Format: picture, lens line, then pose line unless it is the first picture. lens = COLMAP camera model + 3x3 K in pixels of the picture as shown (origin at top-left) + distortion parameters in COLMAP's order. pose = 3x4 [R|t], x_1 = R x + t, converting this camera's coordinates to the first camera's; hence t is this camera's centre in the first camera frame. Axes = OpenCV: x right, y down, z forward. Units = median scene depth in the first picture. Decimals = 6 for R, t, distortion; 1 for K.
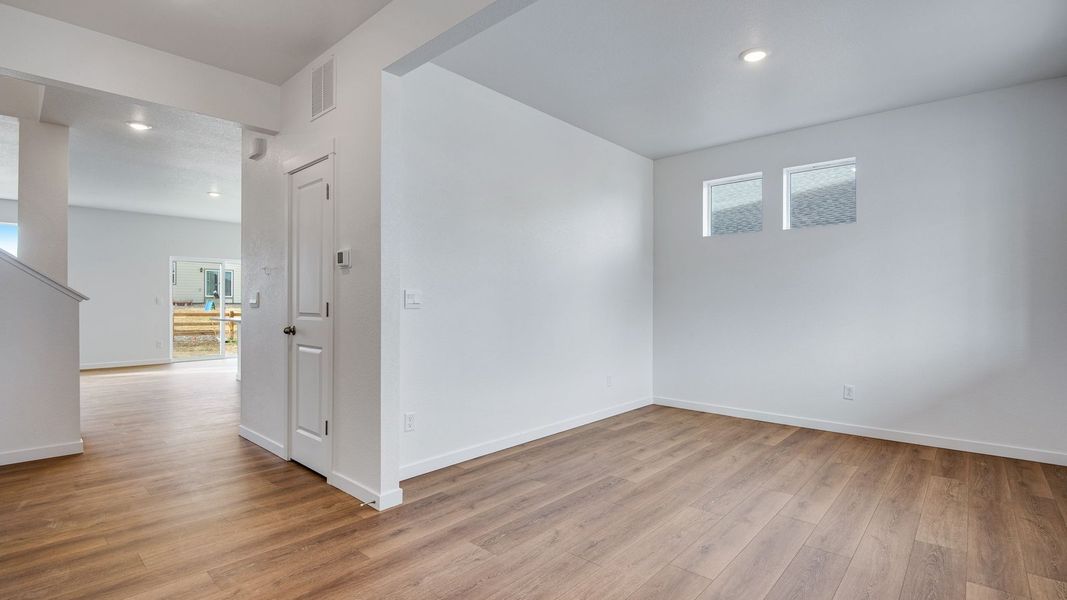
lens RADIAL K [[495.8, 0, 516.4], [0, 495.8, 304.1], [0, 0, 1]] dist [-0.027450, -0.001555]
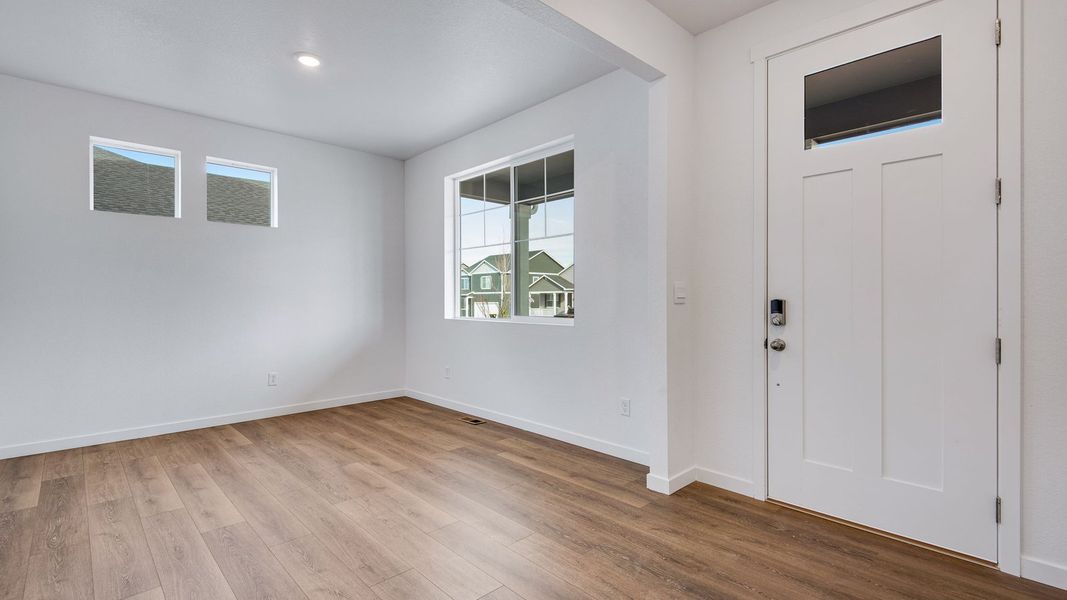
lens RADIAL K [[480.4, 0, 528.5], [0, 480.4, 302.5], [0, 0, 1]] dist [0.039601, -0.018034]
pose [[0.056685, -0.009915, 0.998343, -0.561604], [0.006067, 0.999936, 0.009586, -0.001184], [-0.998374, 0.005513, 0.056741, 0.520975]]
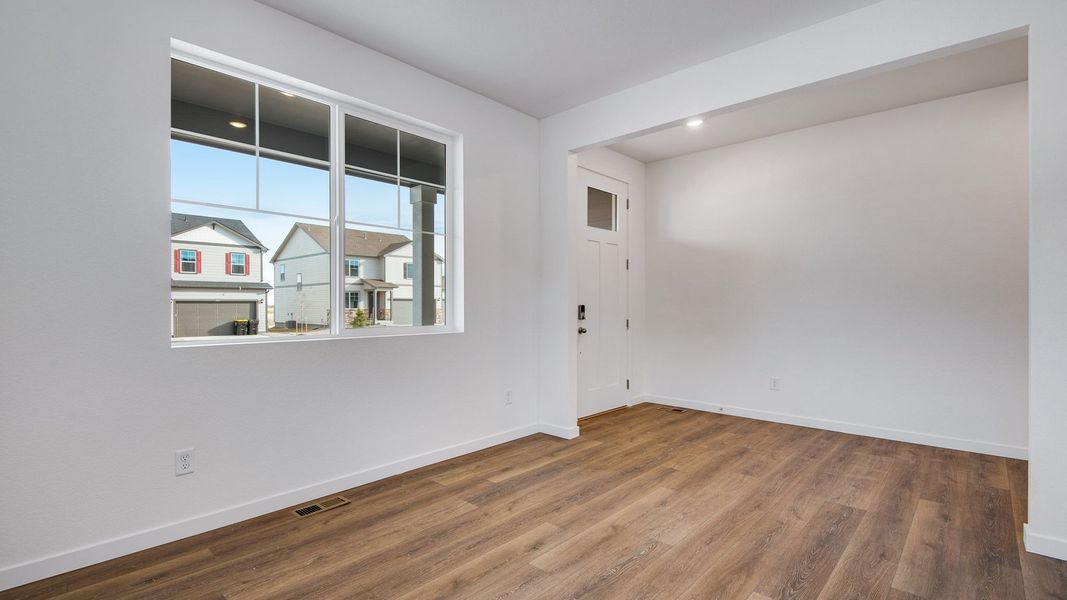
lens RADIAL K [[480.4, 0, 528.5], [0, 480.4, 302.5], [0, 0, 1]] dist [0.039601, -0.018034]
pose [[-0.999964, -0.004483, -0.007228, 0.571979], [-0.004491, 0.999989, 0.001018, -0.004297], [0.007224, 0.001050, -0.999973, 1.725250]]
